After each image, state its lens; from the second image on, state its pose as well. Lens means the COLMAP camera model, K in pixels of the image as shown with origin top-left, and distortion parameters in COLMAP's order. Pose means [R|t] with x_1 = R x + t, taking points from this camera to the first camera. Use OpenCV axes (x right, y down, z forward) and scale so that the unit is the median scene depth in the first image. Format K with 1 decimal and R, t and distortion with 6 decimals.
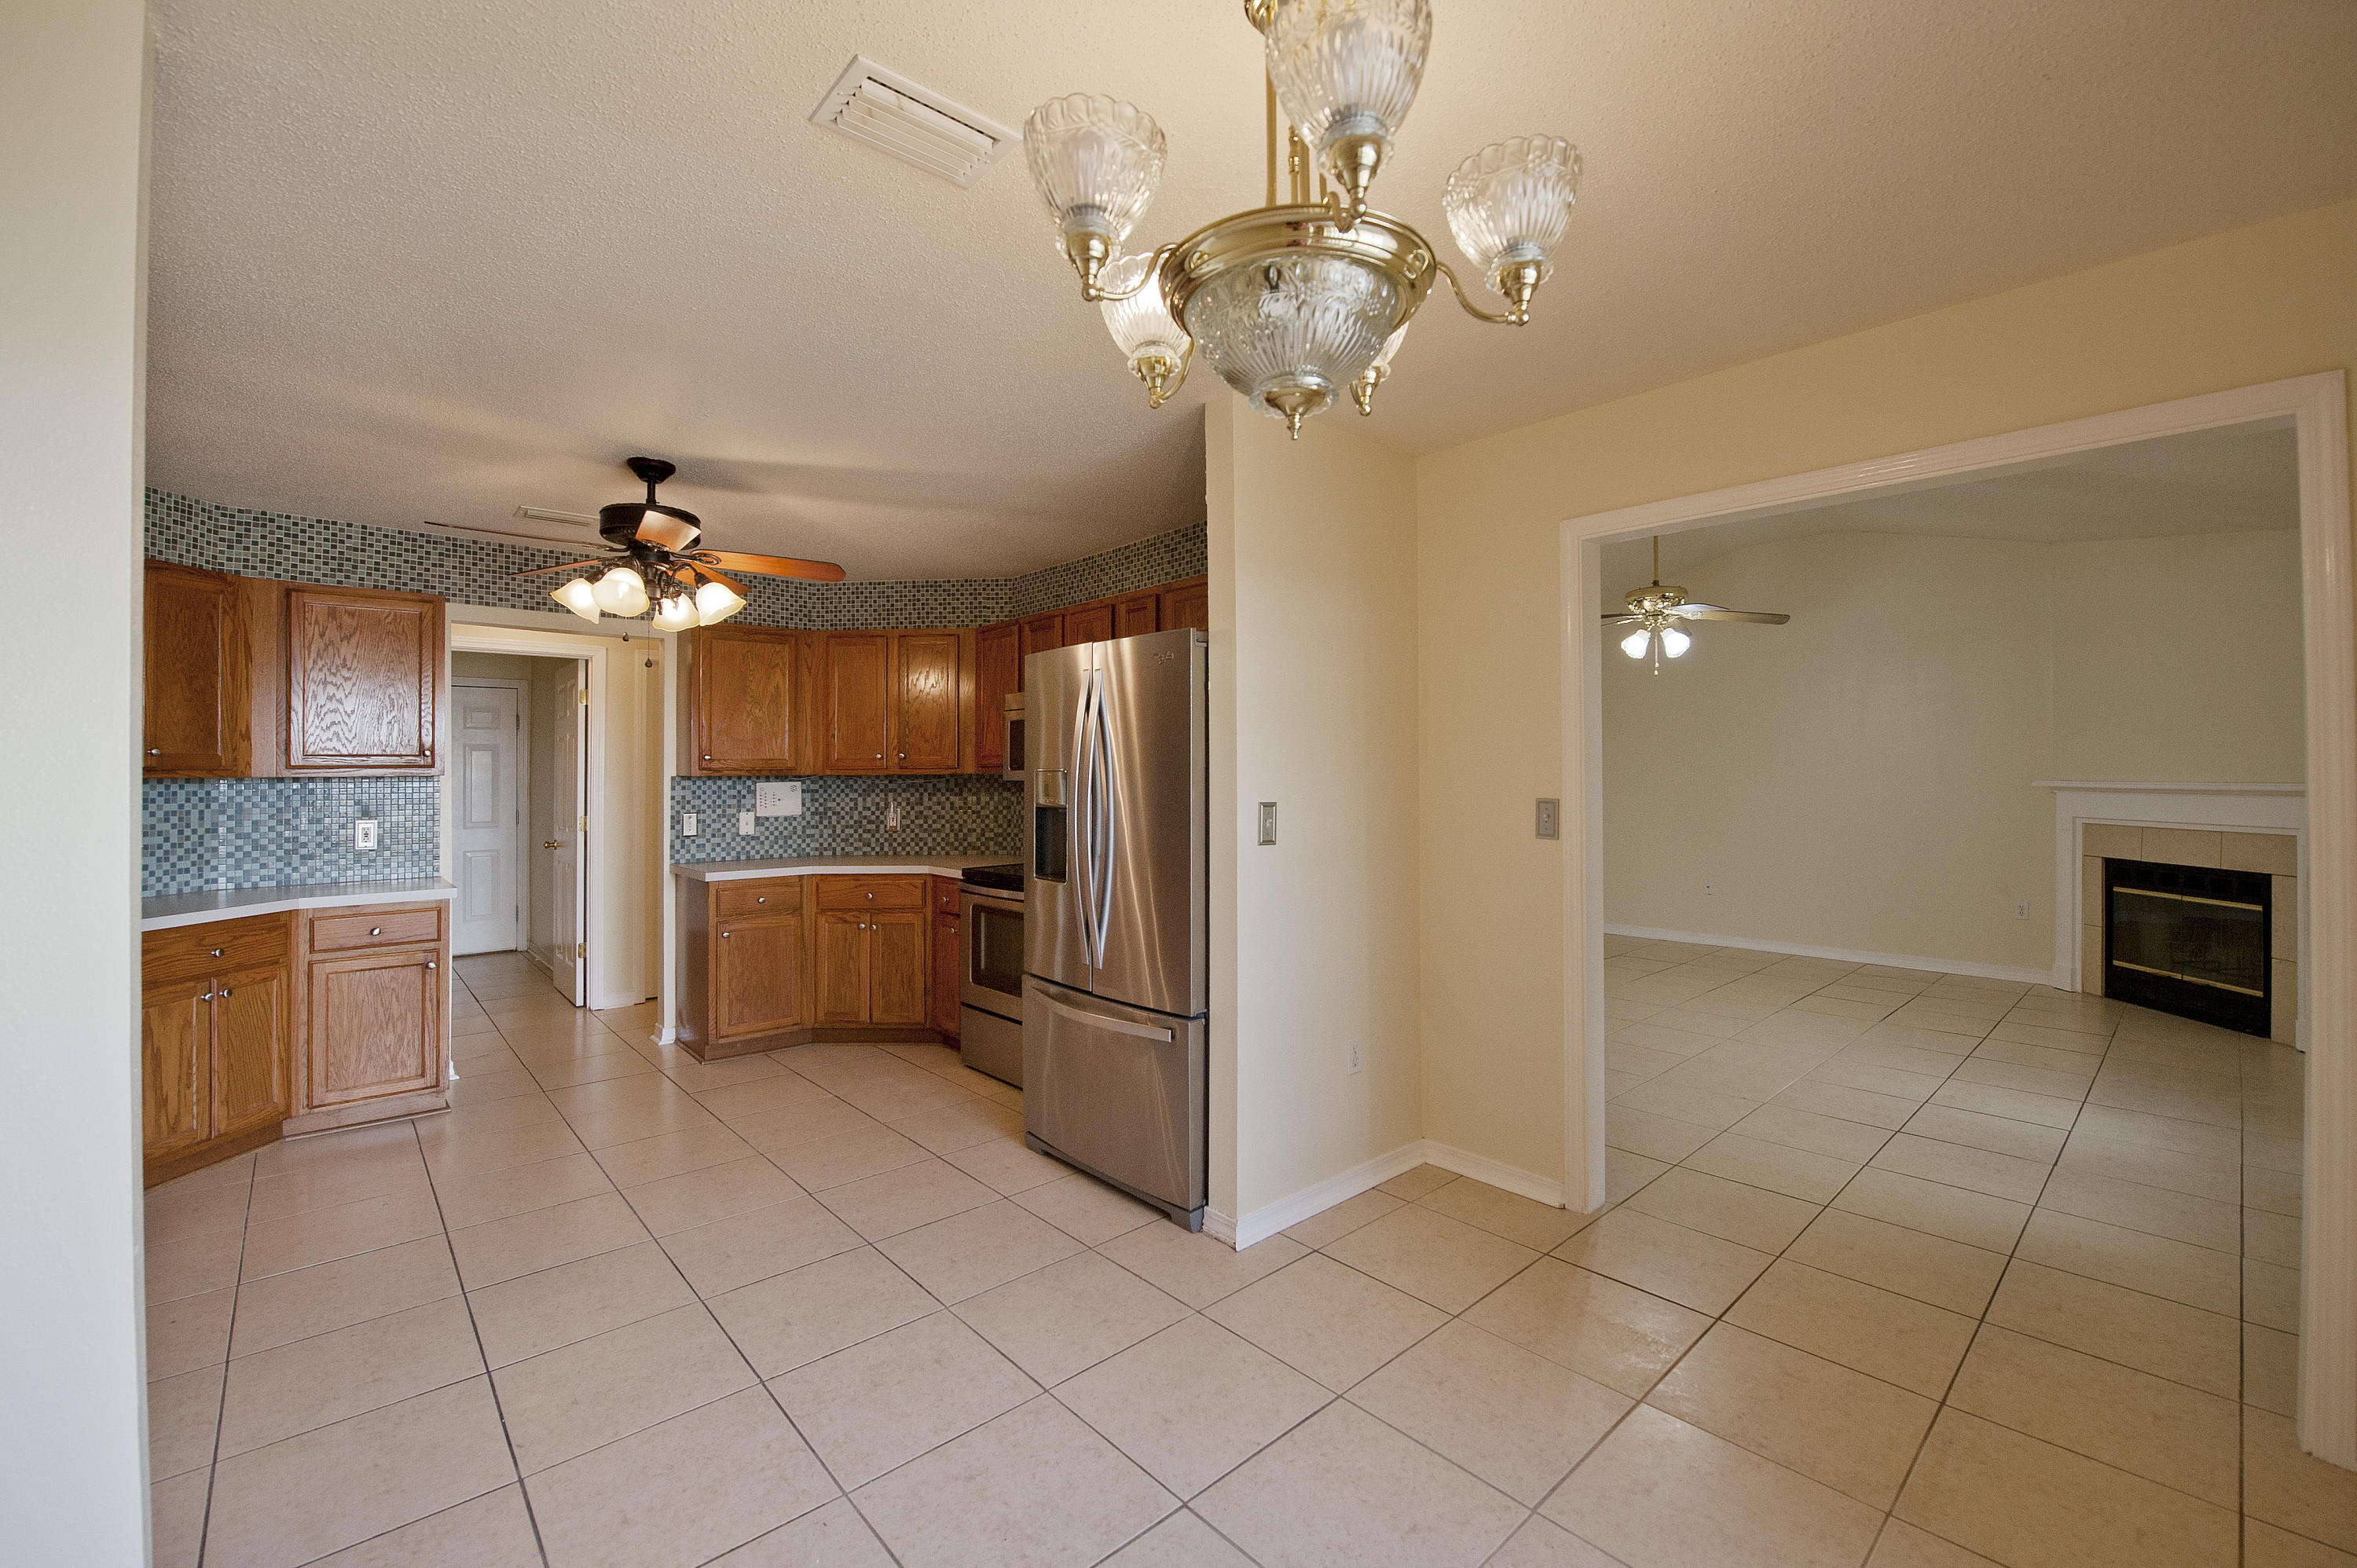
lens RADIAL K [[968.3, 0, 1239.1], [0, 968.3, 776.1], [0, 0, 1]] dist [-0.014103, -0.002005]
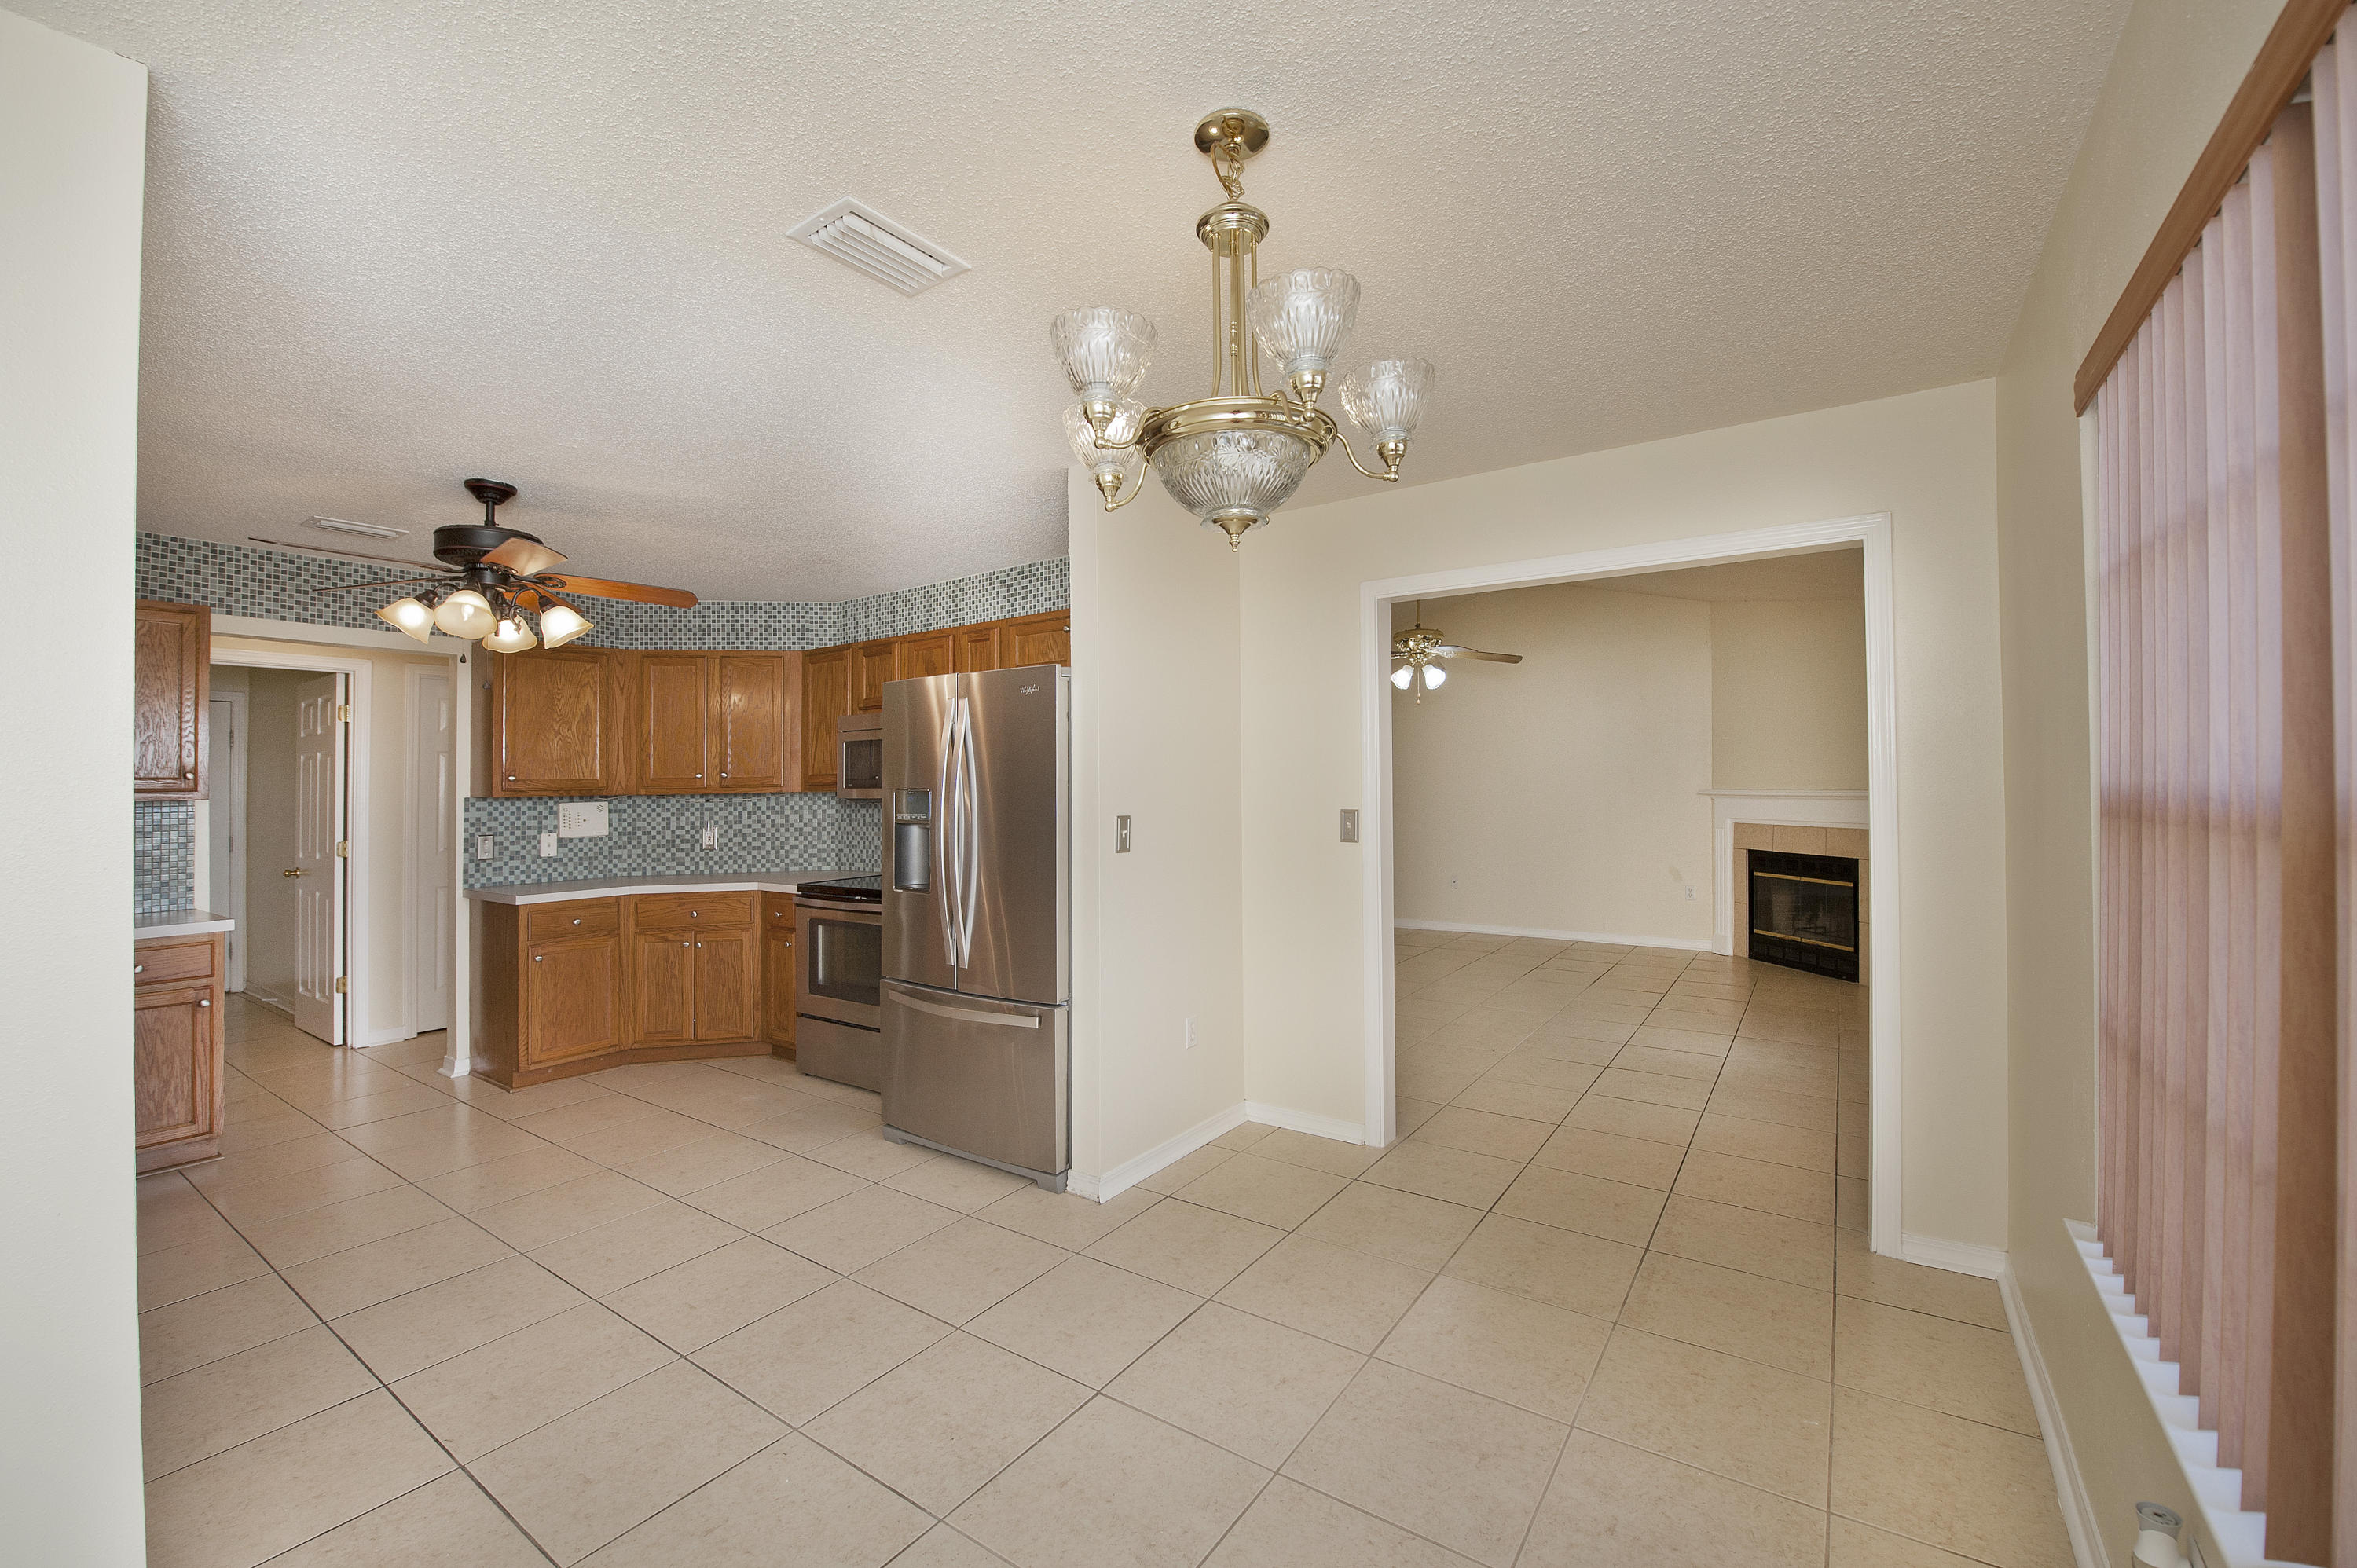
lens RADIAL K [[968.3, 0, 1192.8], [0, 968.3, 795.6], [0, 0, 1]] dist [-0.014103, -0.002005]
pose [[0.977688, -0.010399, 0.209806, -0.088689], [0.008864, 0.999927, 0.008253, -0.003801], [-0.209876, -0.006209, 0.977708, -0.101916]]
